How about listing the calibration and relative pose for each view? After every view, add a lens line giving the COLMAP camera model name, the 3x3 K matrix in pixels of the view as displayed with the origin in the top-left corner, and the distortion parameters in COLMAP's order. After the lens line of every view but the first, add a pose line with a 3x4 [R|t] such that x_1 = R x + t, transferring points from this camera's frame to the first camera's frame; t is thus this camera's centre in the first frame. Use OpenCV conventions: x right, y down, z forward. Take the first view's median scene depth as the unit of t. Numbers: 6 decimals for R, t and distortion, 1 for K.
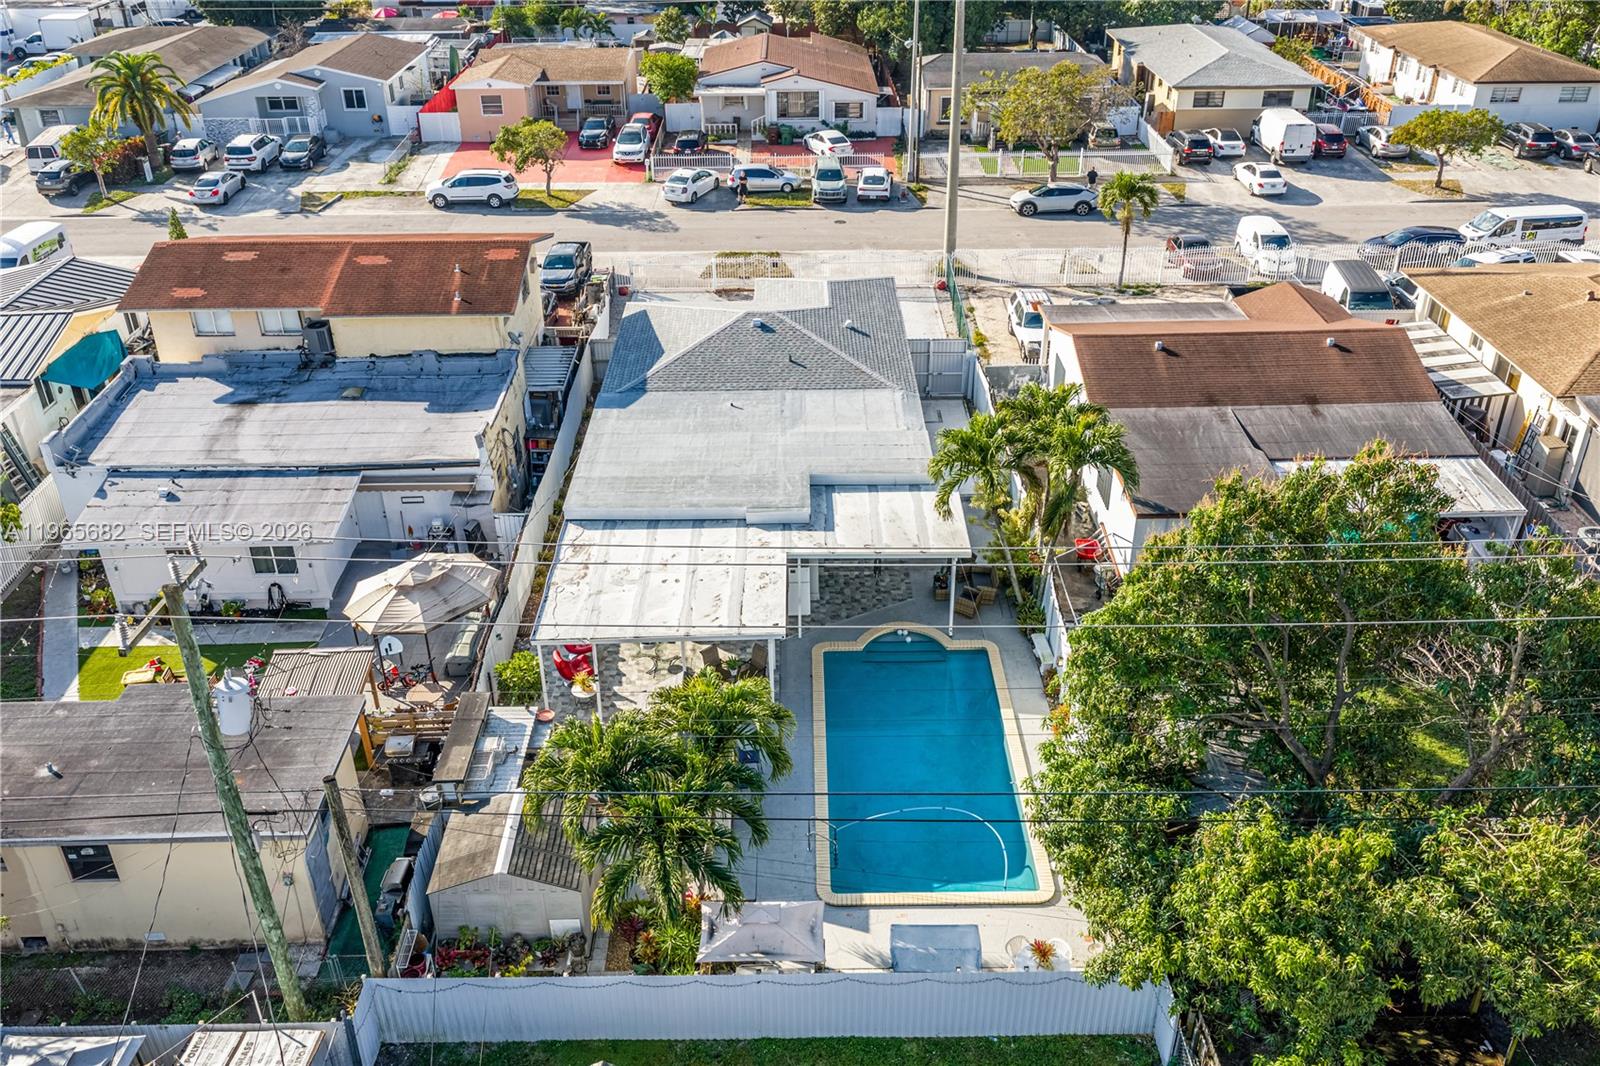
lens RADIAL K [[1313.0, 0, 800.0], [0, 1313.0, 533.0], [0, 0, 1]] dist [0.013038, -0.016746]
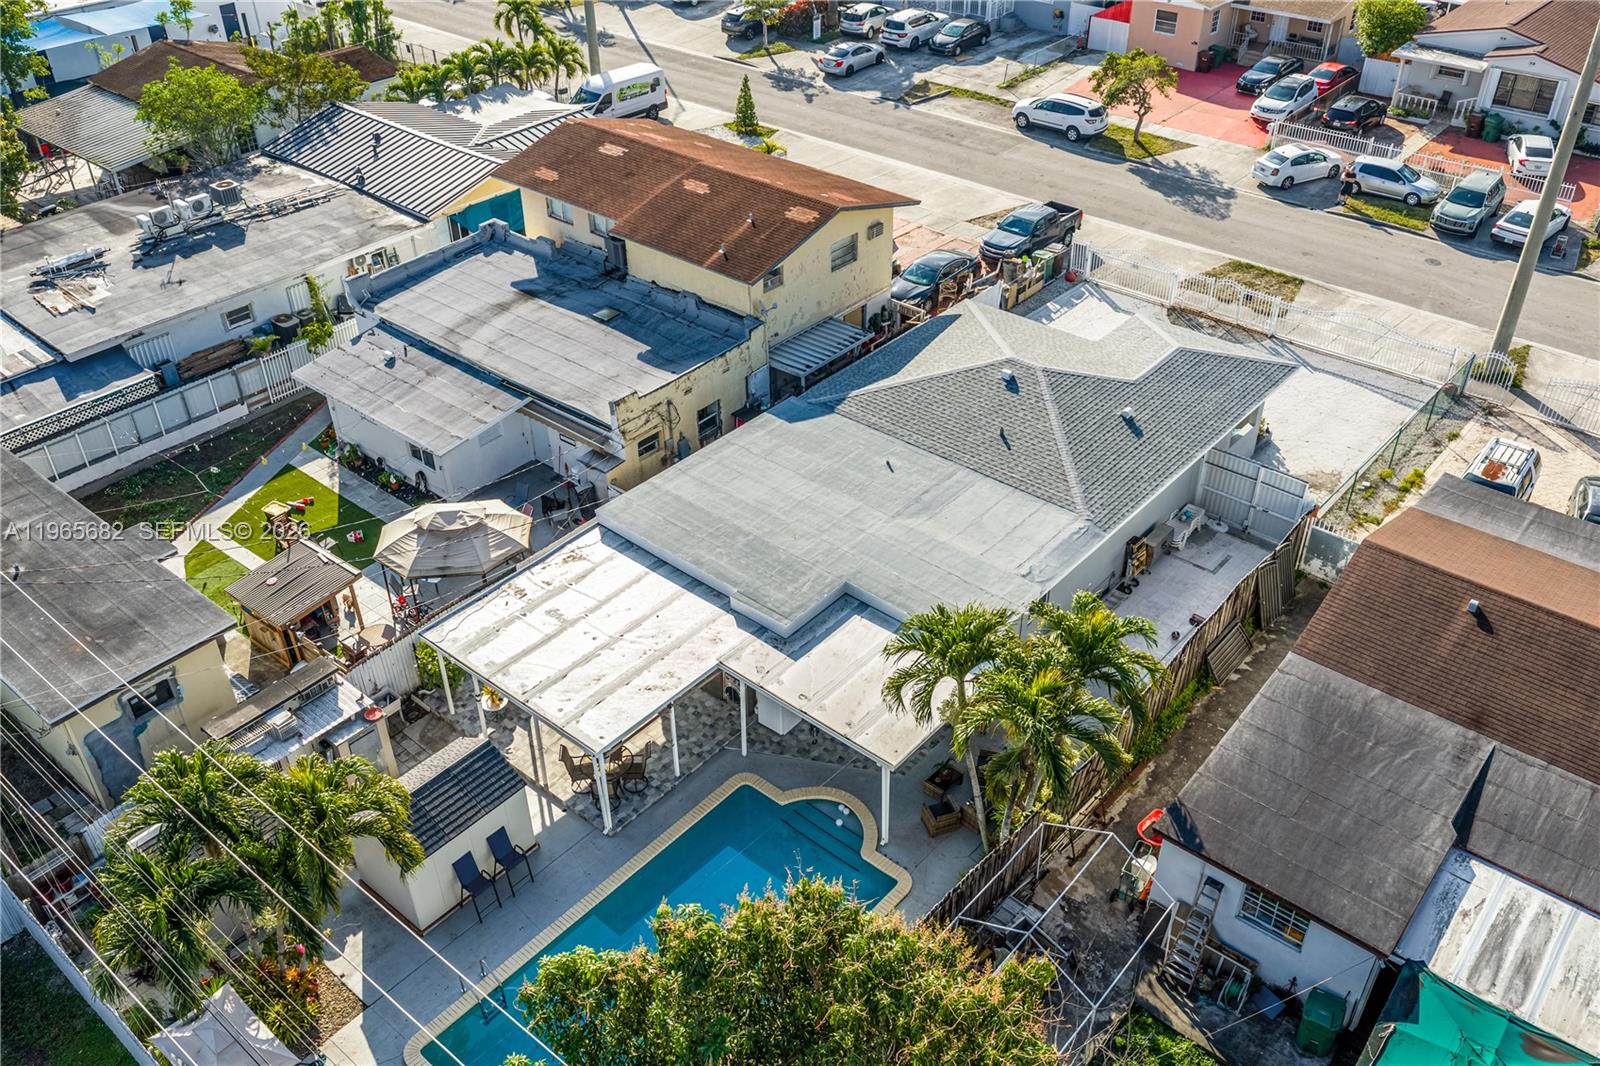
lens RADIAL K [[1313.0, 0, 800.0], [0, 1313.0, 533.0], [0, 0, 1]] dist [0.013038, -0.016746]
pose [[0.758521, 0.384145, -0.526383, 0.248337], [-0.330921, 0.922934, 0.196682, -0.137542], [0.561371, 0.025004, 0.827186, 0.183956]]
